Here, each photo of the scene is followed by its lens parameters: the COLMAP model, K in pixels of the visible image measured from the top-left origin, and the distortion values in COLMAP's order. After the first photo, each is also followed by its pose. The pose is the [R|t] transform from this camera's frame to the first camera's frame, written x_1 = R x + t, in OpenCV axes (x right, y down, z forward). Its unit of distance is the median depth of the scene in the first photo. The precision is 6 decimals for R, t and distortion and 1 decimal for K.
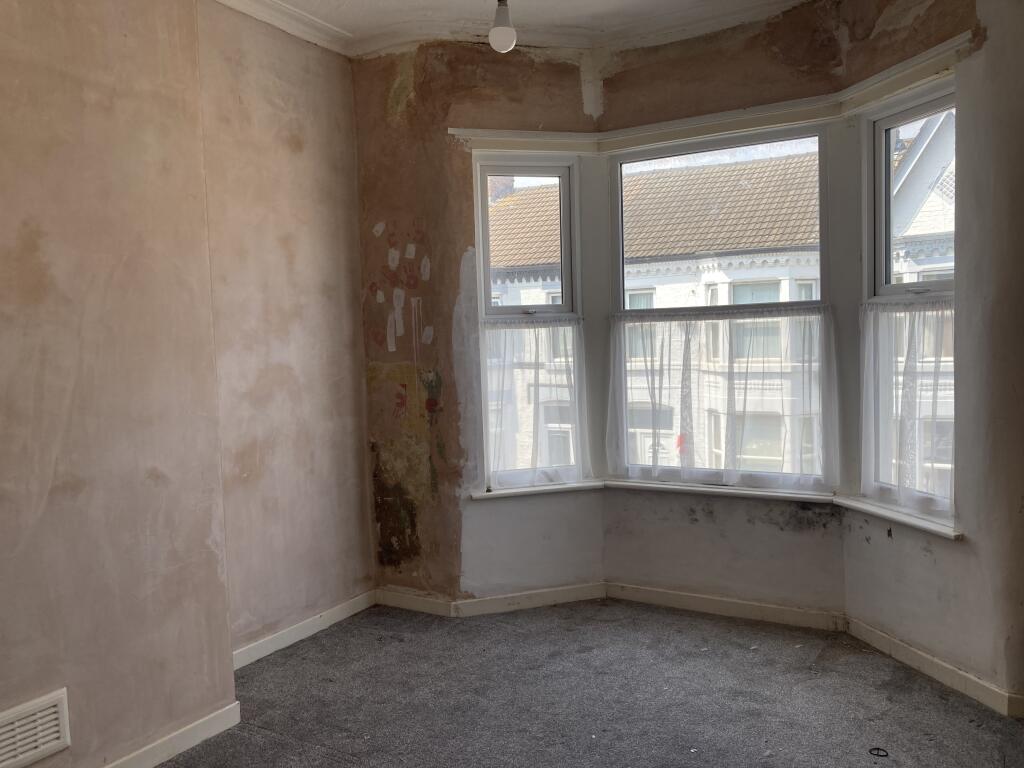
lens RADIAL K [[843.5, 0, 512.7], [0, 843.5, 382.7], [0, 0, 1]] dist [-0.001452, -0.013254]
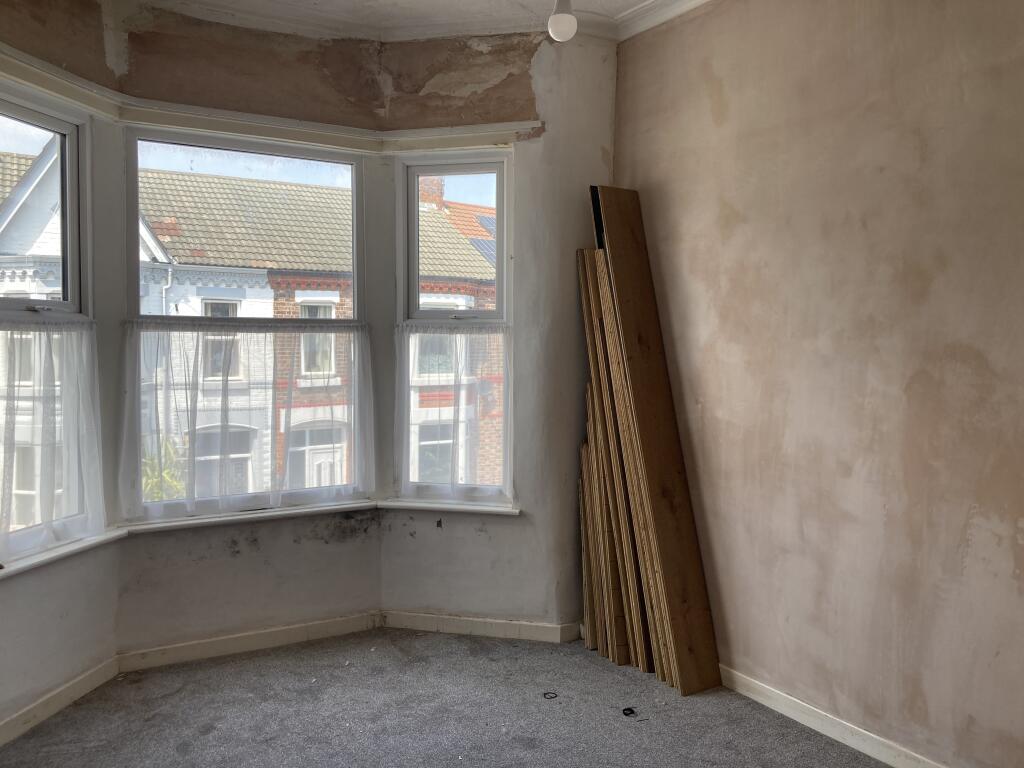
lens RADIAL K [[827.8, 0, 511.3], [0, 827.8, 371.9], [0, 0, 1]] dist [0.037508, -0.073934]
pose [[0.472121, 0.006755, 0.881508, -0.467018], [0.032254, 0.999169, -0.024931, 0.001514], [-0.880944, 0.040203, 0.471510, 0.336393]]
